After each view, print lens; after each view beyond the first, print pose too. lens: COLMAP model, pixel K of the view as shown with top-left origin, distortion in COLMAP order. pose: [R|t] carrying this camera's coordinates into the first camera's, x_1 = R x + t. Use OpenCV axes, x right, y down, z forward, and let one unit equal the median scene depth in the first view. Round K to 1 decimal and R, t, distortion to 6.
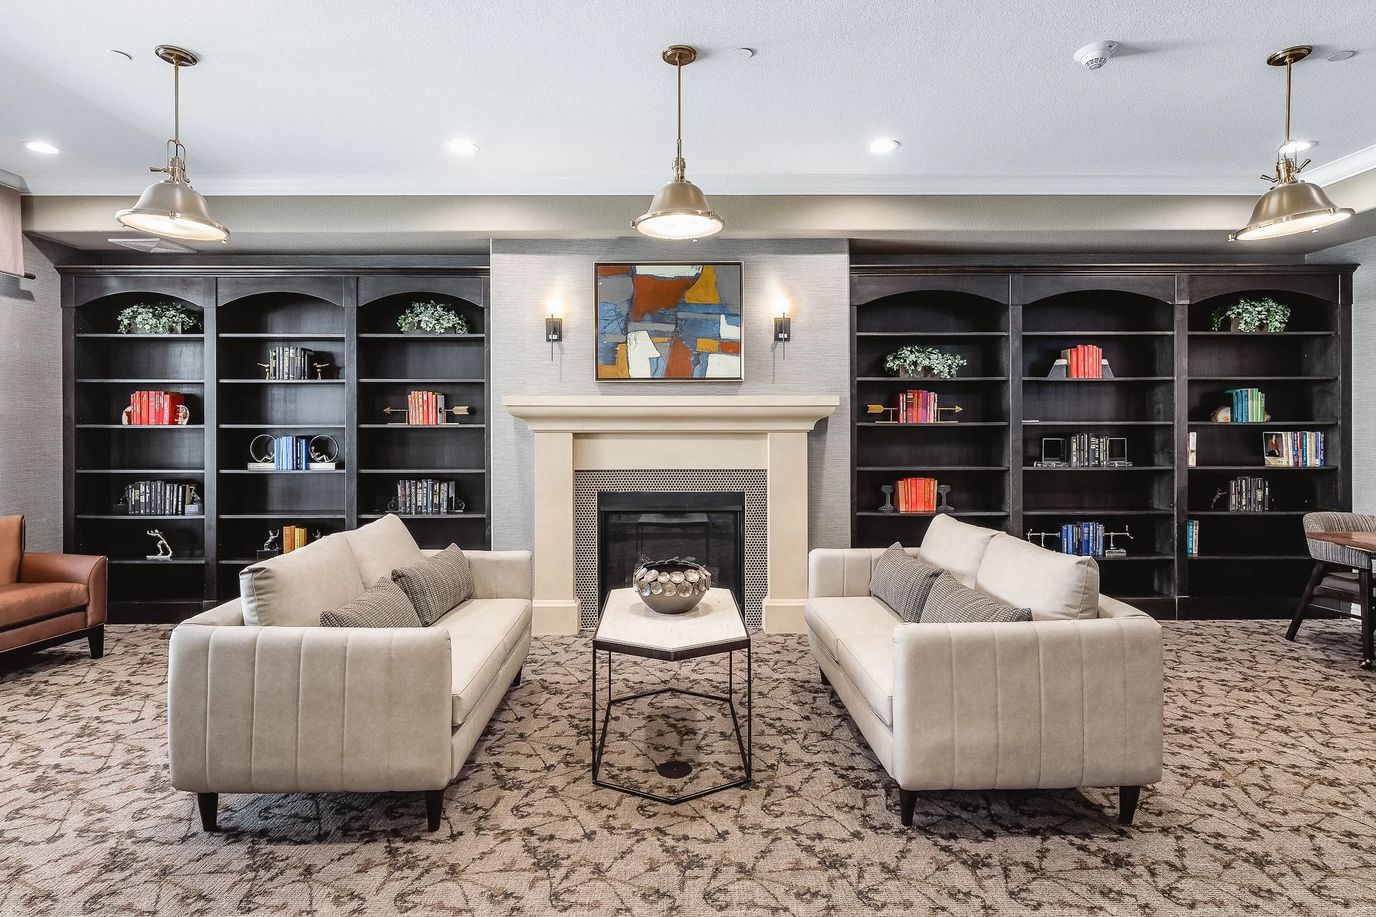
lens RADIAL K [[650.1, 0, 684.7], [0, 650.1, 436.7], [0, 0, 1]] dist [-0.019083, -0.000706]
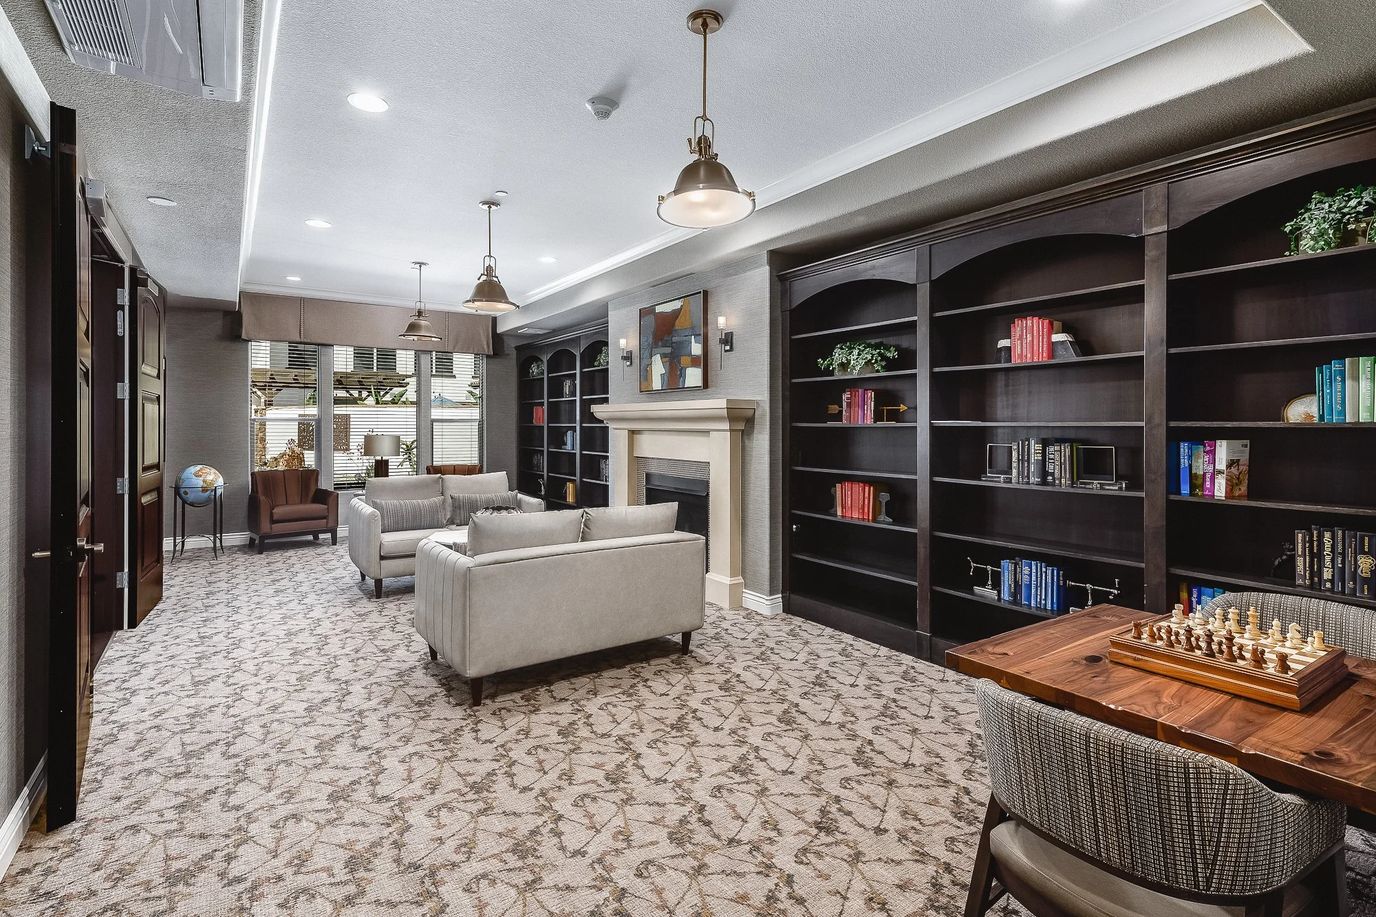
lens RADIAL K [[677.0, 0, 689.0], [0, 677.0, 421.8], [0, 0, 1]] dist [0.024163, 0.000212]
pose [[0.563066, -0.000019, -0.826412, 1.105871], [-0.017160, 0.999784, -0.011715, -0.008420], [0.826233, 0.020778, 0.562944, 0.265072]]
